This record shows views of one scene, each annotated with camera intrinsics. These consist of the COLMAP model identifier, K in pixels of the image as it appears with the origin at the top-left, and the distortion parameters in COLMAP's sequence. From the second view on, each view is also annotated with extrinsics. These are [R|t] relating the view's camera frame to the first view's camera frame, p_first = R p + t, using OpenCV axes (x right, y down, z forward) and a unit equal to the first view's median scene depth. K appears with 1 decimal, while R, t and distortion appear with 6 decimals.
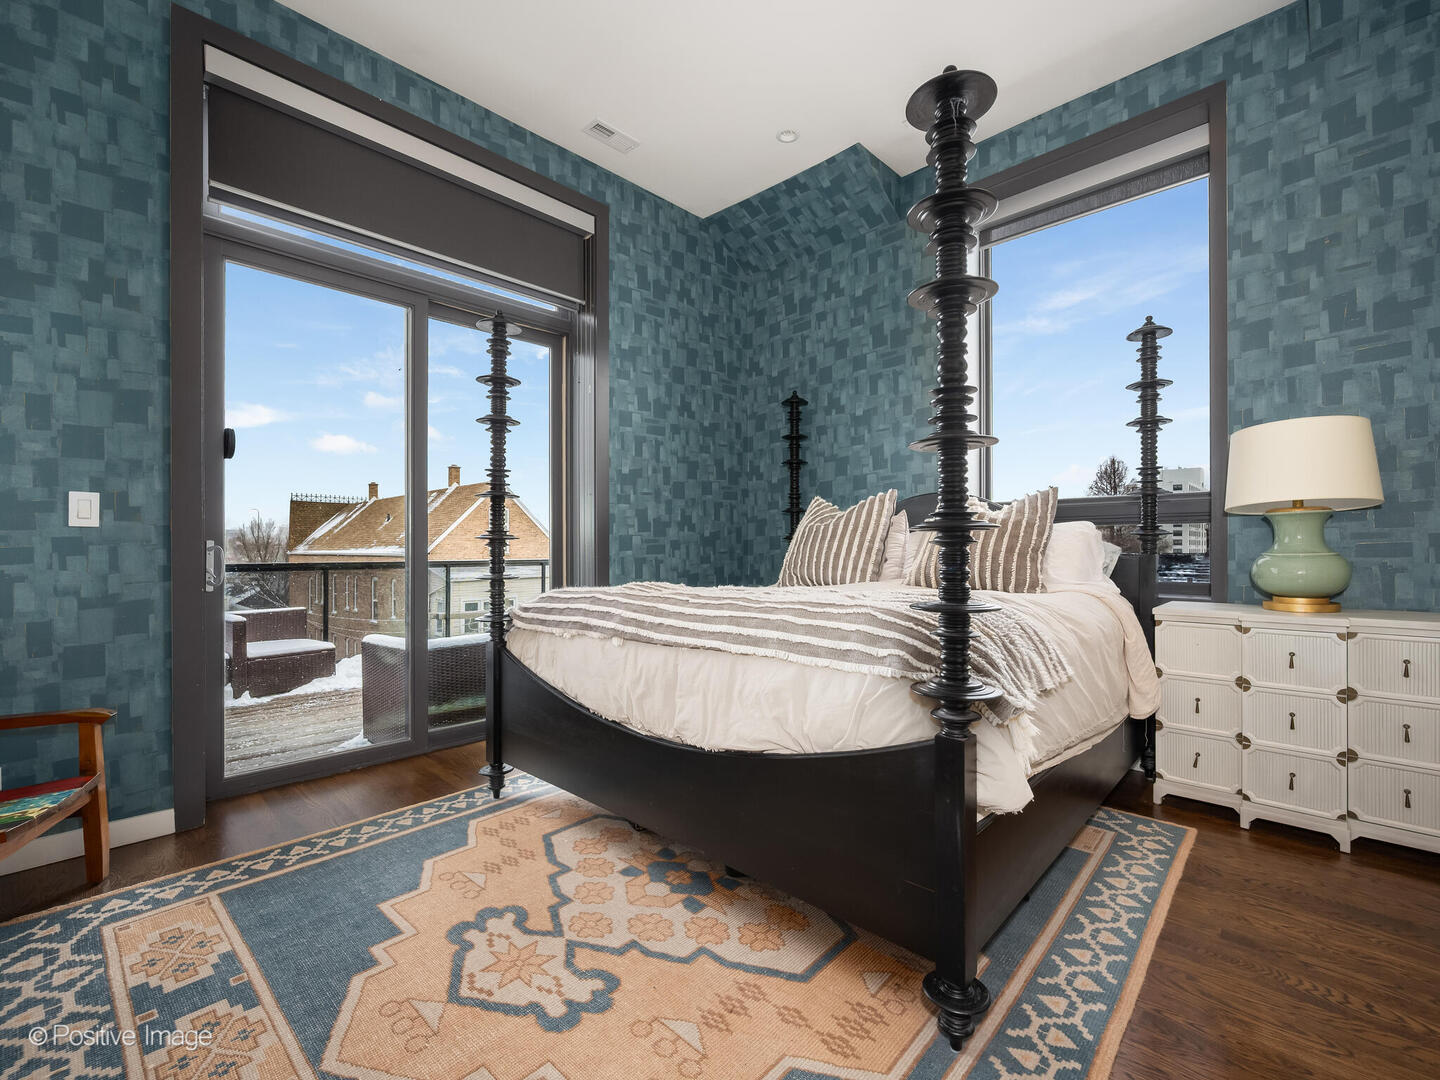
lens RADIAL K [[640.9, 0, 720.0], [0, 640.9, 540.0], [0, 0, 1]] dist [0.001308, 0.000496]
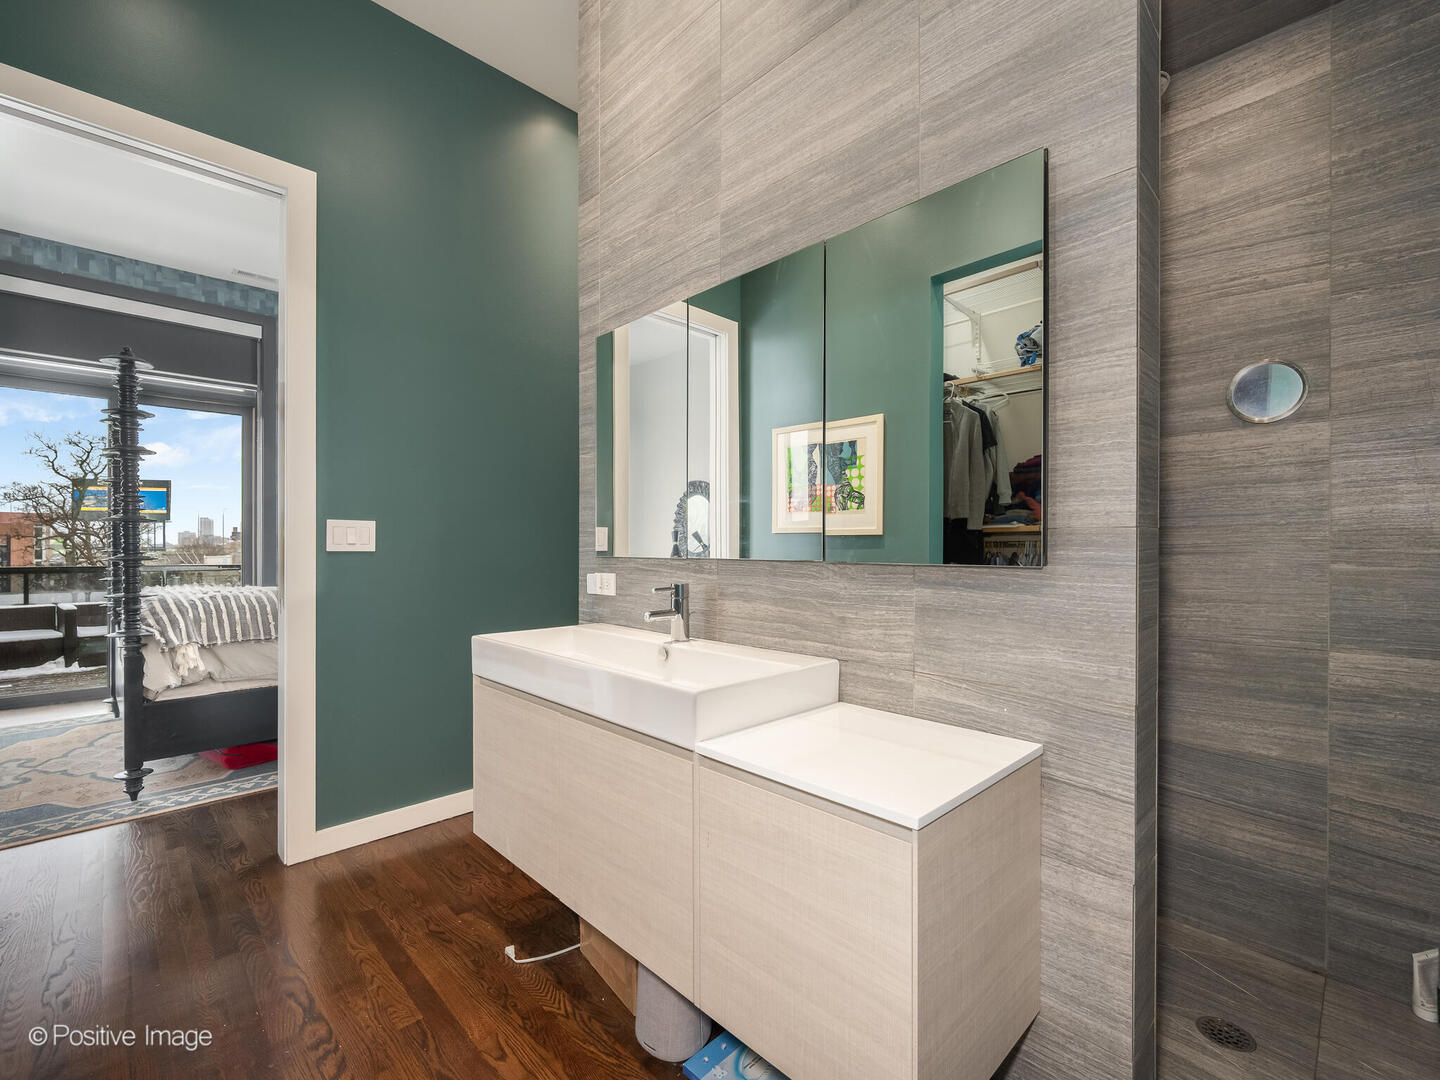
lens RADIAL K [[640.9, 0, 720.0], [0, 640.9, 540.0], [0, 0, 1]] dist [0.001308, 0.000496]
pose [[0.999220, -0.001777, -0.039455, 1.082879], [0.001975, 0.999986, 0.004973, -0.040085], [0.039446, -0.005047, 0.999209, -0.480771]]
